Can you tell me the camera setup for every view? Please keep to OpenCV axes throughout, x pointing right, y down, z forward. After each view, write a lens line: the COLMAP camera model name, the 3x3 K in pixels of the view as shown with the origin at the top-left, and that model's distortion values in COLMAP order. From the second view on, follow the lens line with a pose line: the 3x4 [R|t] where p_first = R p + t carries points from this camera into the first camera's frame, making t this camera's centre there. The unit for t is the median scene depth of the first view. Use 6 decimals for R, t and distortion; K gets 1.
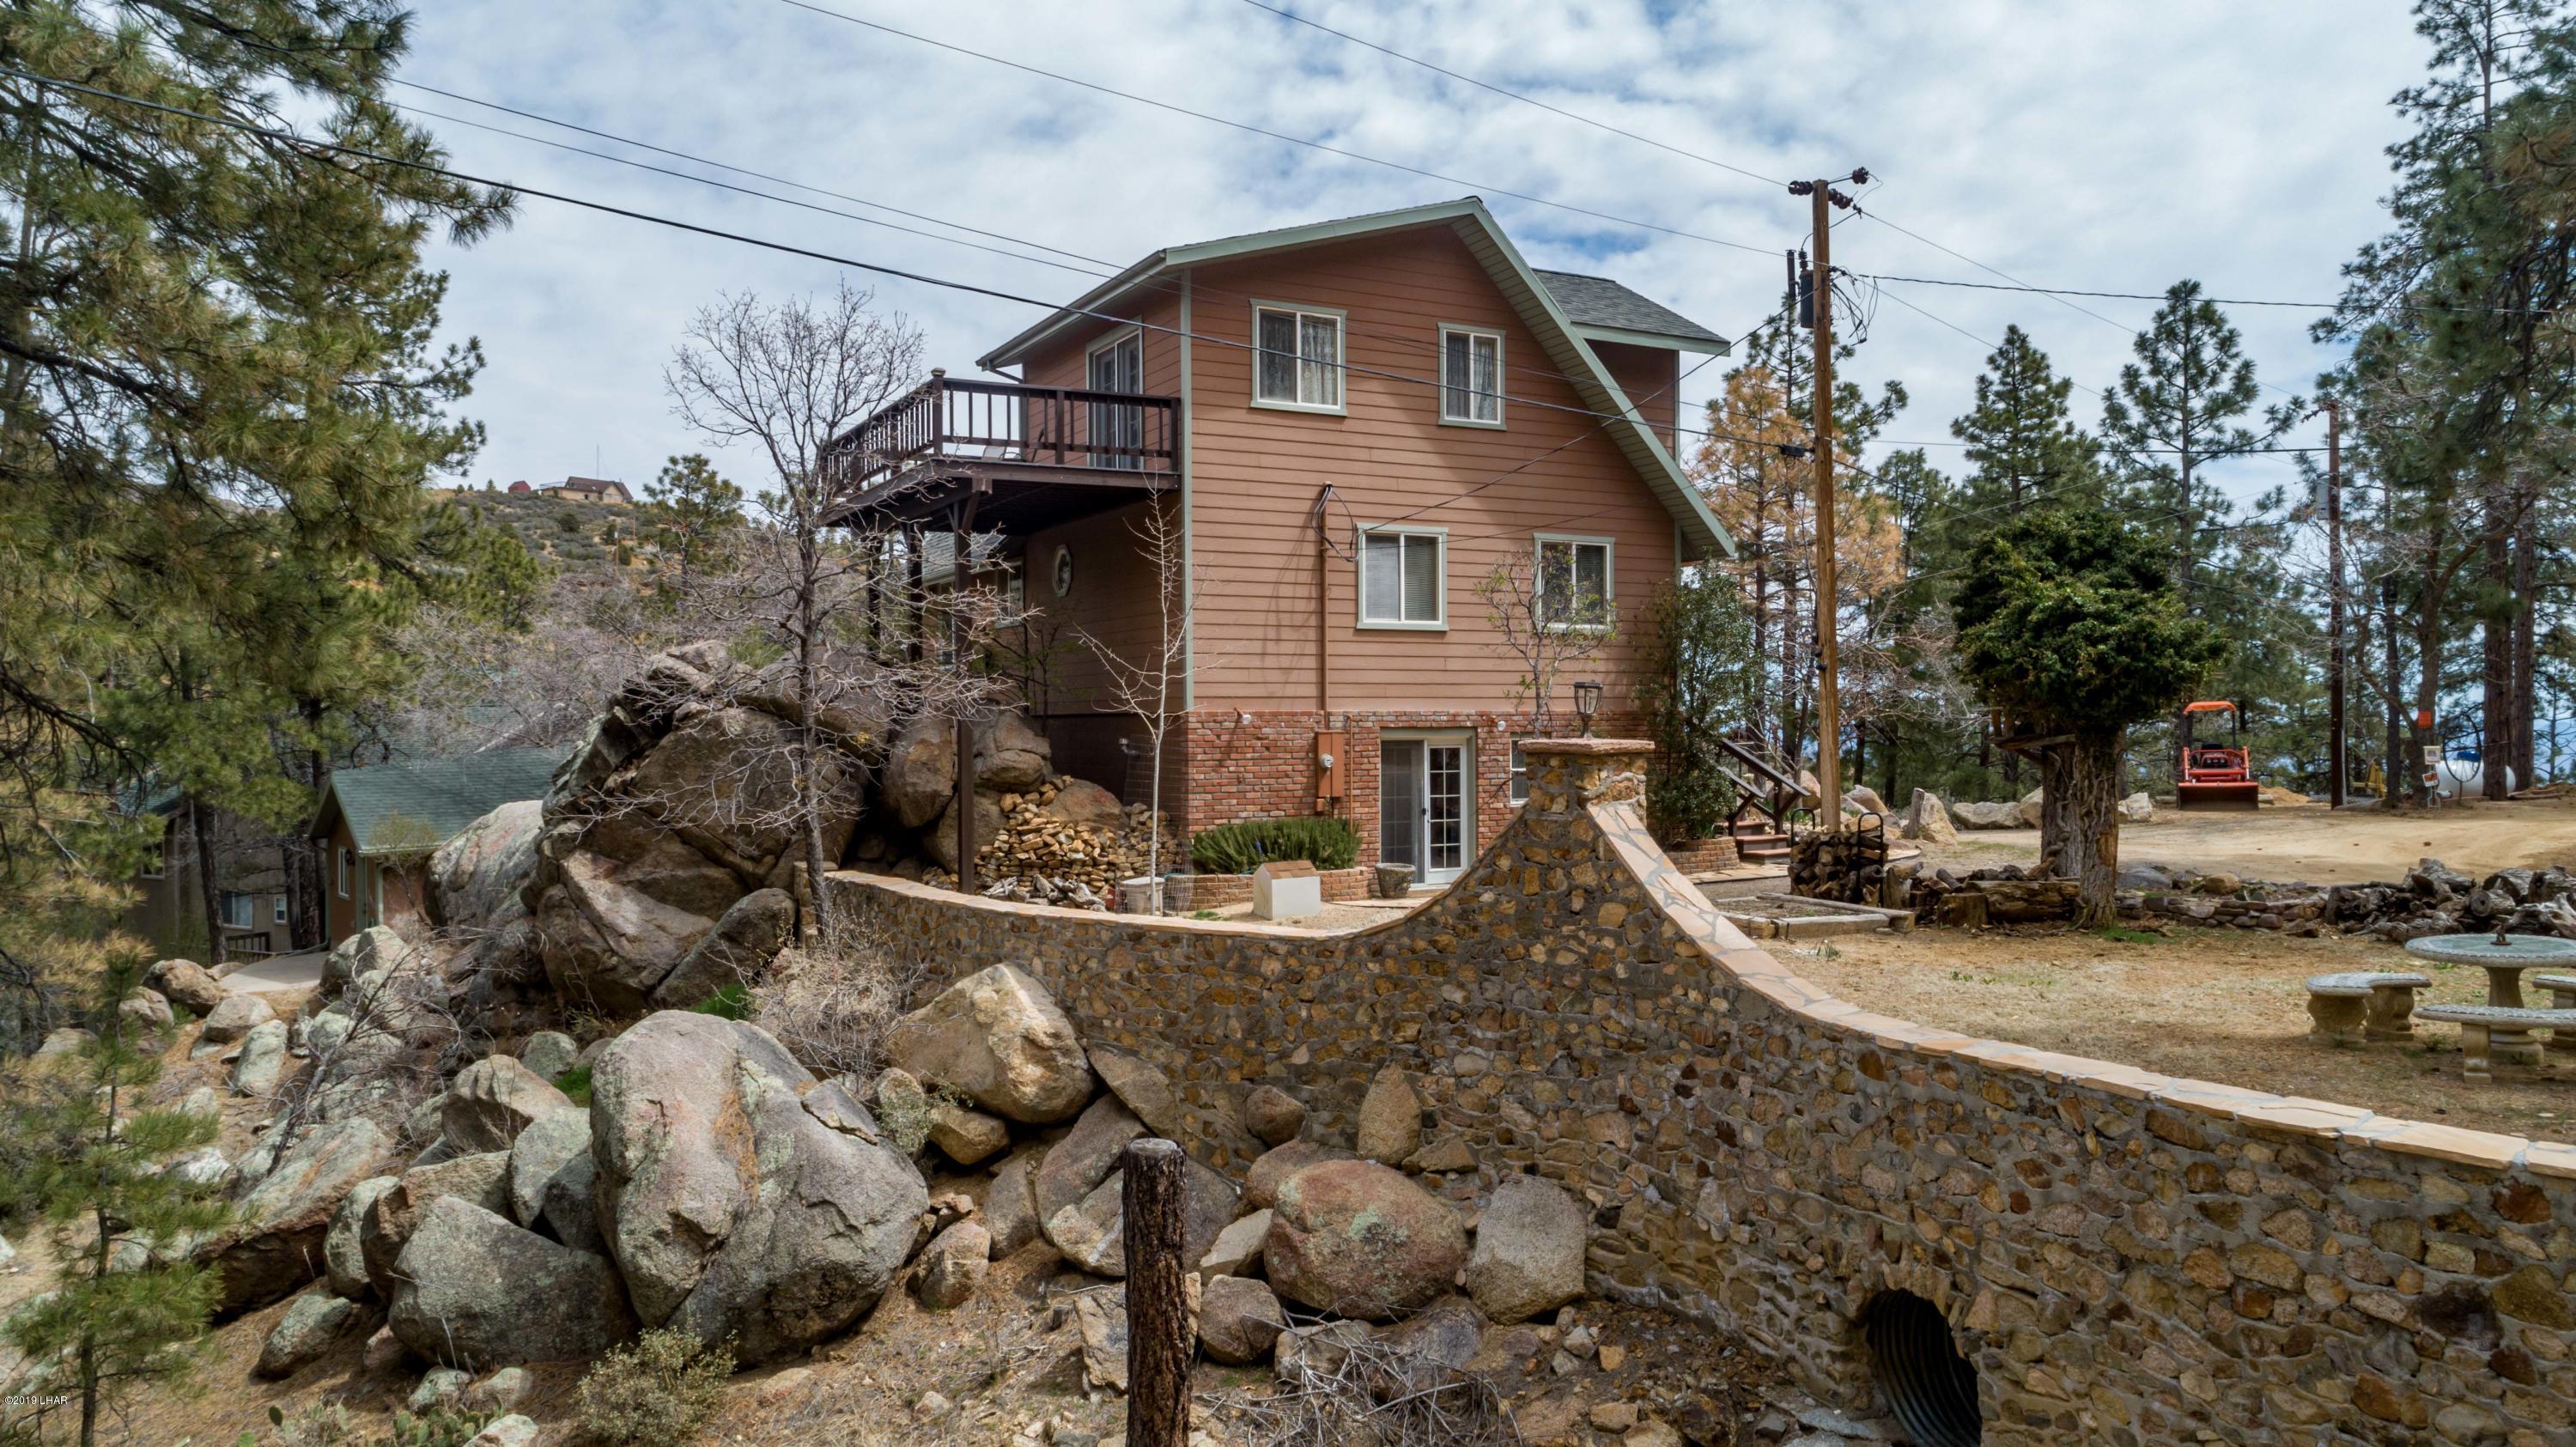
lens RADIAL K [[1736.1, 0, 1288.0], [0, 1736.1, 723.5], [0, 0, 1]] dist [-0.006866, 0.004935]
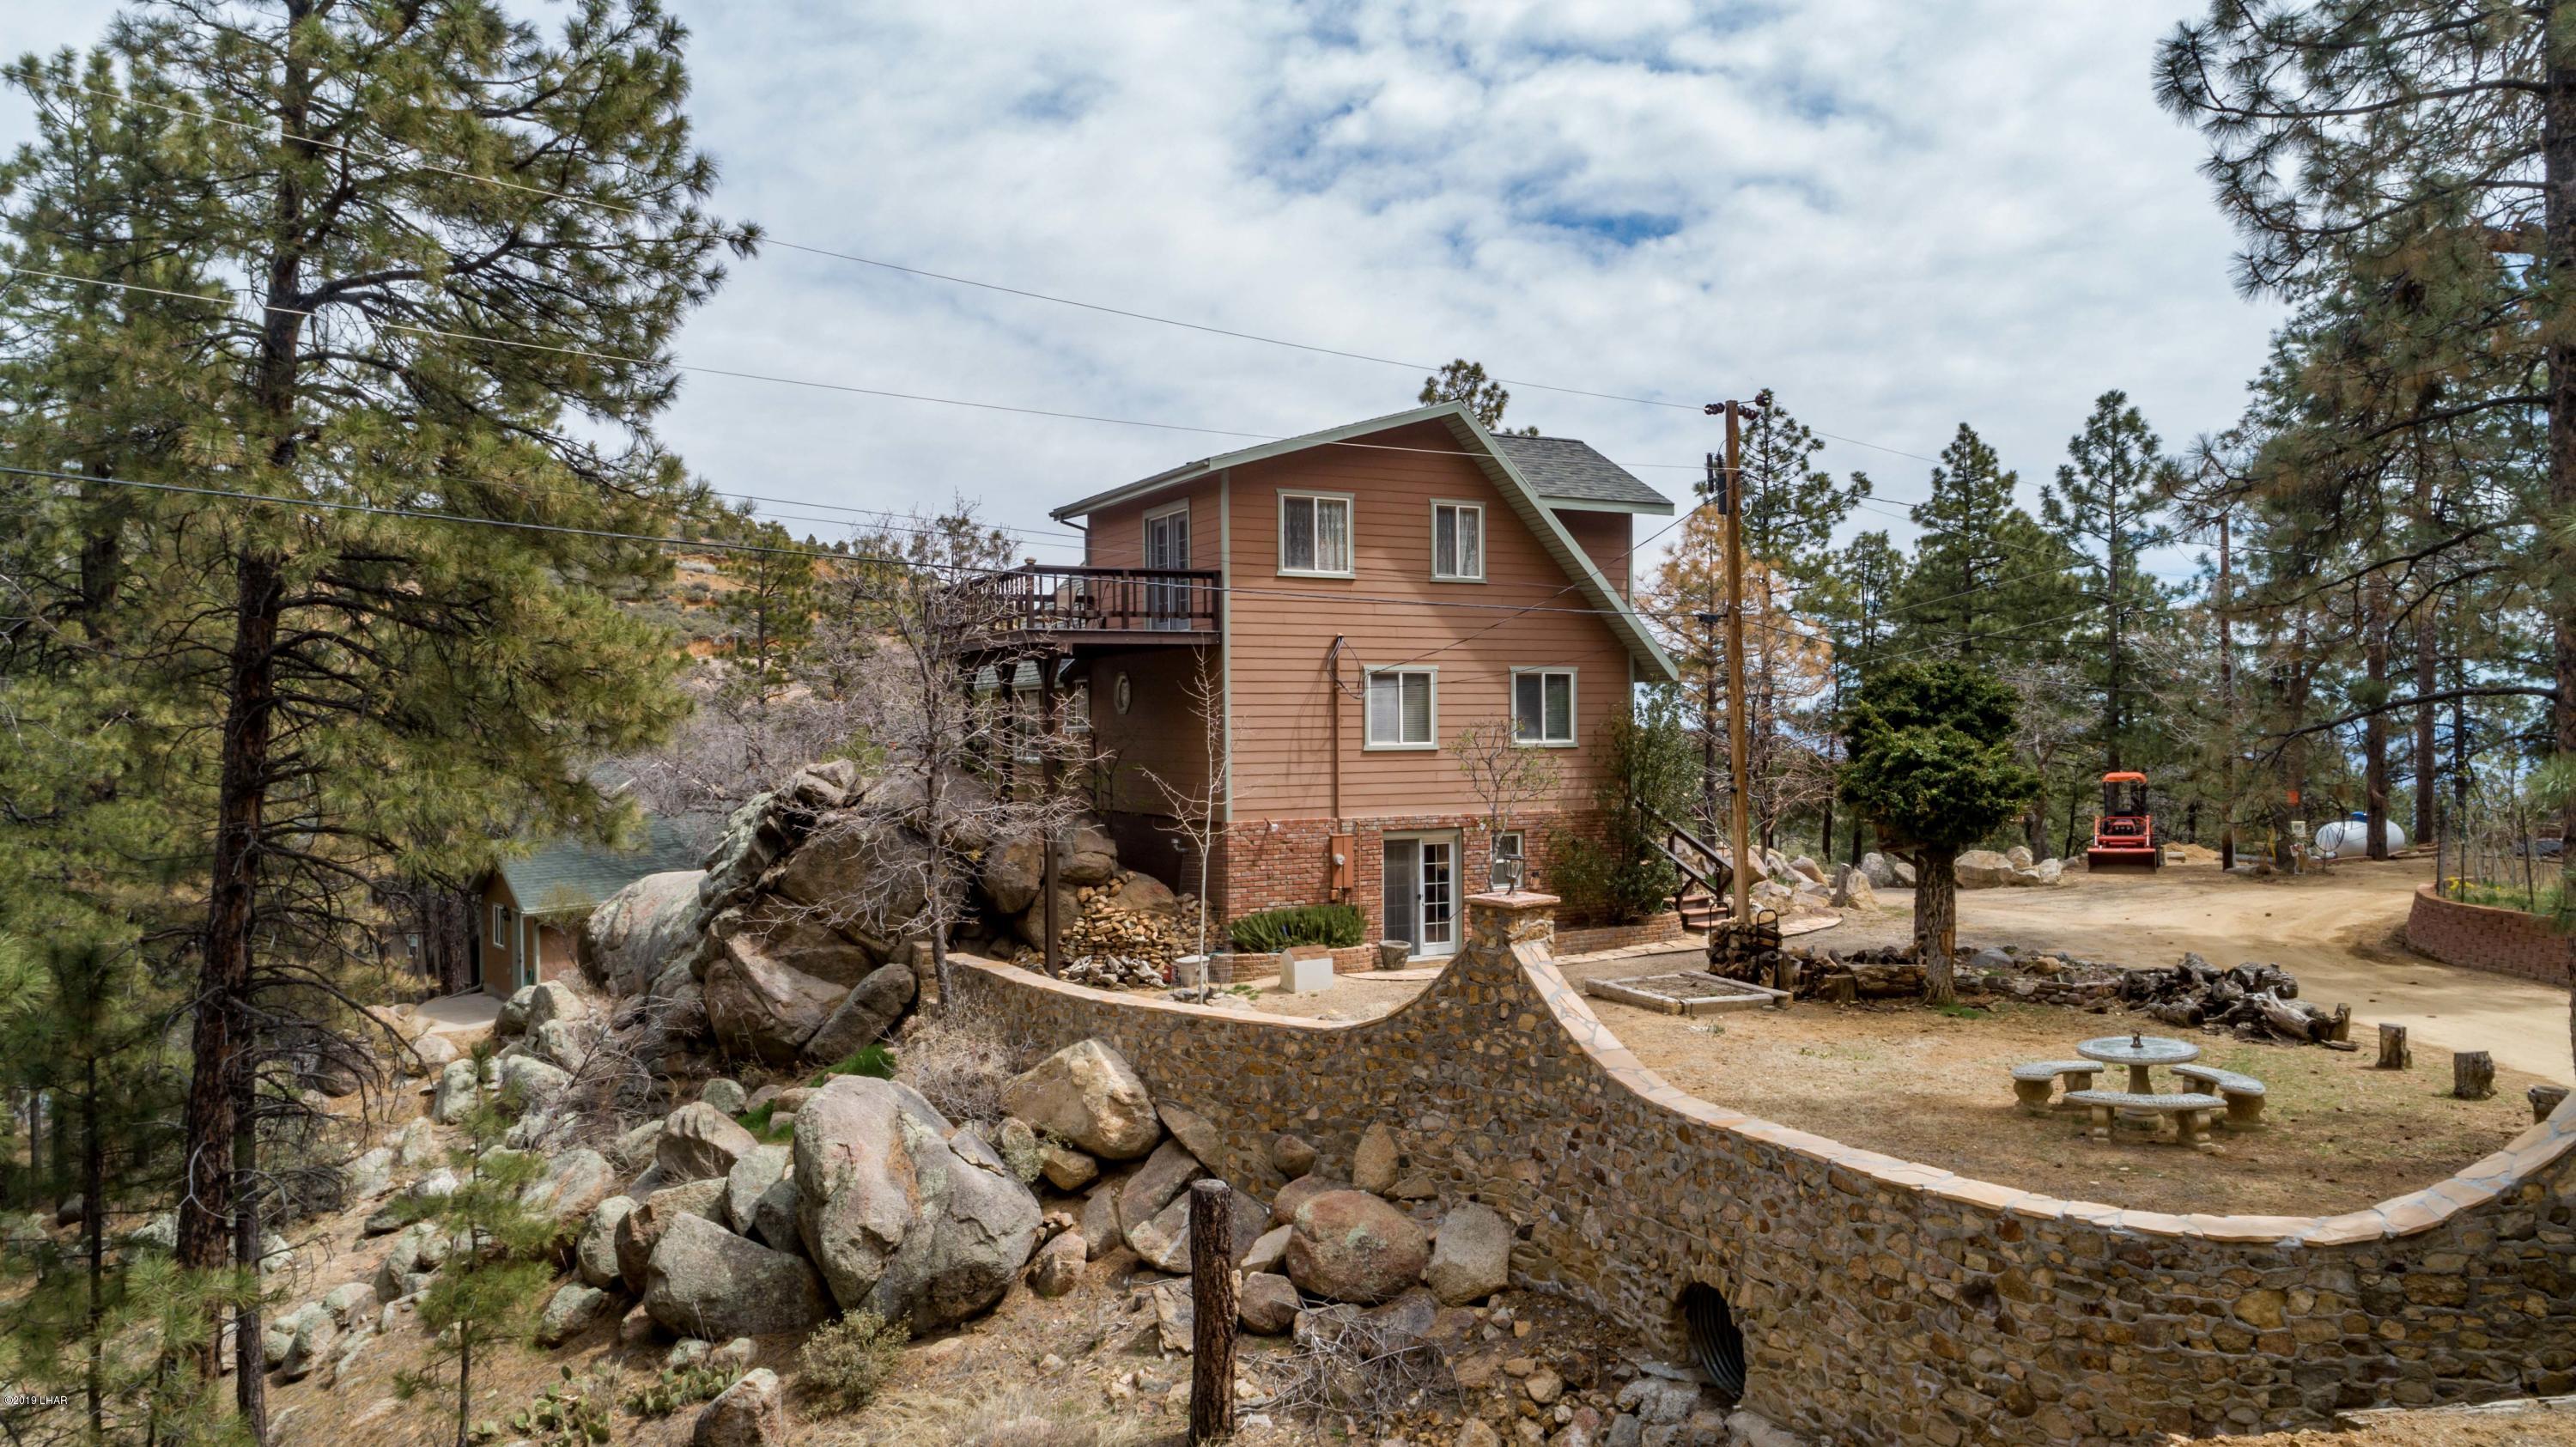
lens RADIAL K [[1736.1, 0, 1288.0], [0, 1736.1, 723.5], [0, 0, 1]] dist [-0.006866, 0.004935]
pose [[0.999832, -0.002461, -0.018189, 0.010497], [0.002437, 0.999996, -0.001373, -0.091540], [0.018193, 0.001328, 0.999834, -0.297909]]
